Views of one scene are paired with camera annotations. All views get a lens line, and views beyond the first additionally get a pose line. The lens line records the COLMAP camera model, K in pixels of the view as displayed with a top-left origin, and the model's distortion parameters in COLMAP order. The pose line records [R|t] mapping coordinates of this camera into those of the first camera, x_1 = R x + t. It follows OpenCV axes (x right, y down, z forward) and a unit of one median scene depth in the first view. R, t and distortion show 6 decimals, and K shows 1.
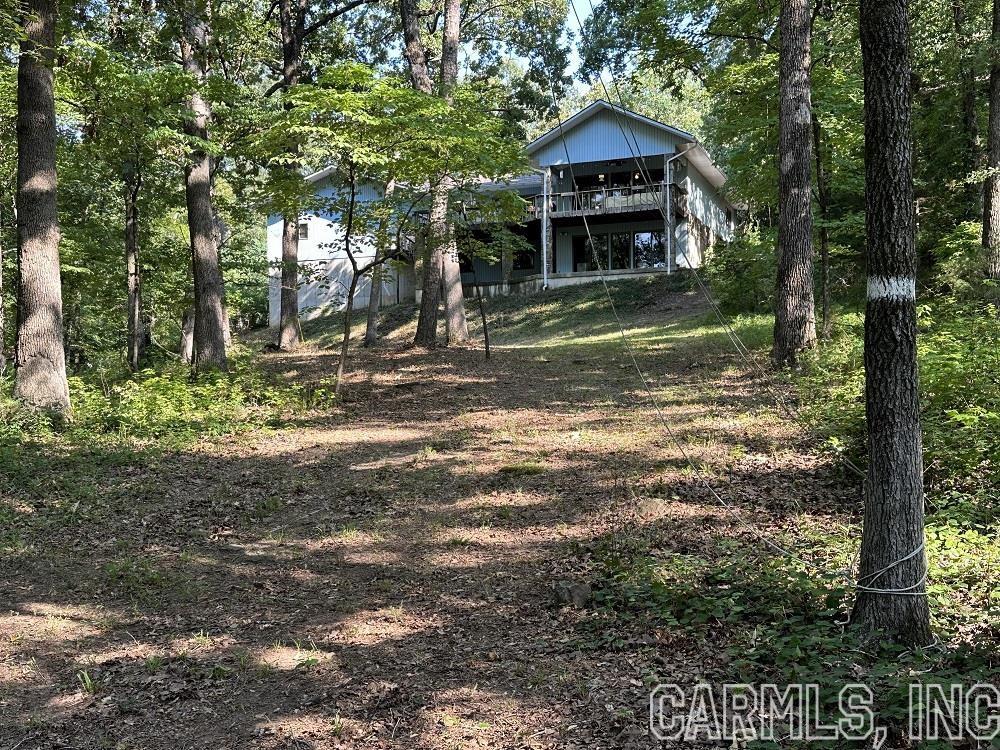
lens RADIAL K [[1164.3, 0, 500.0], [0, 1164.3, 375.0], [0, 0, 1]] dist [0.004400, 0.001373]
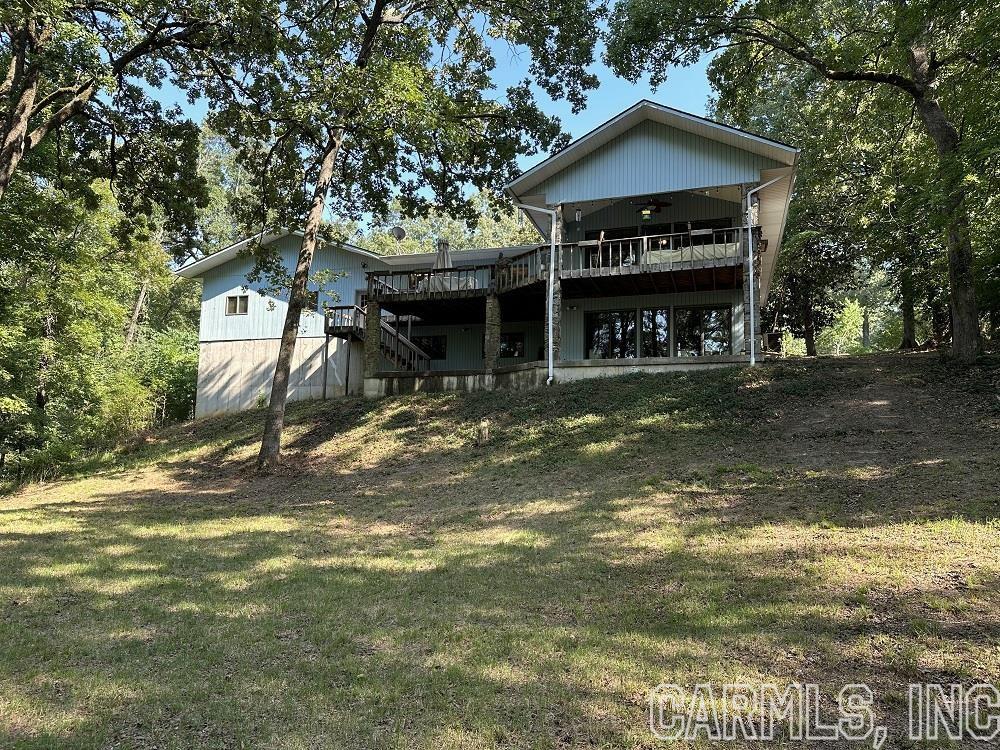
lens RADIAL K [[705.0, 0, 500.0], [0, 705.0, 375.0], [0, 0, 1]] dist [0.071363, -0.002372]
pose [[0.998188, 0.036888, 0.047539, -0.009265], [-0.032407, 0.995249, -0.091806, -0.040095], [-0.050699, 0.090099, 0.994642, 0.595956]]
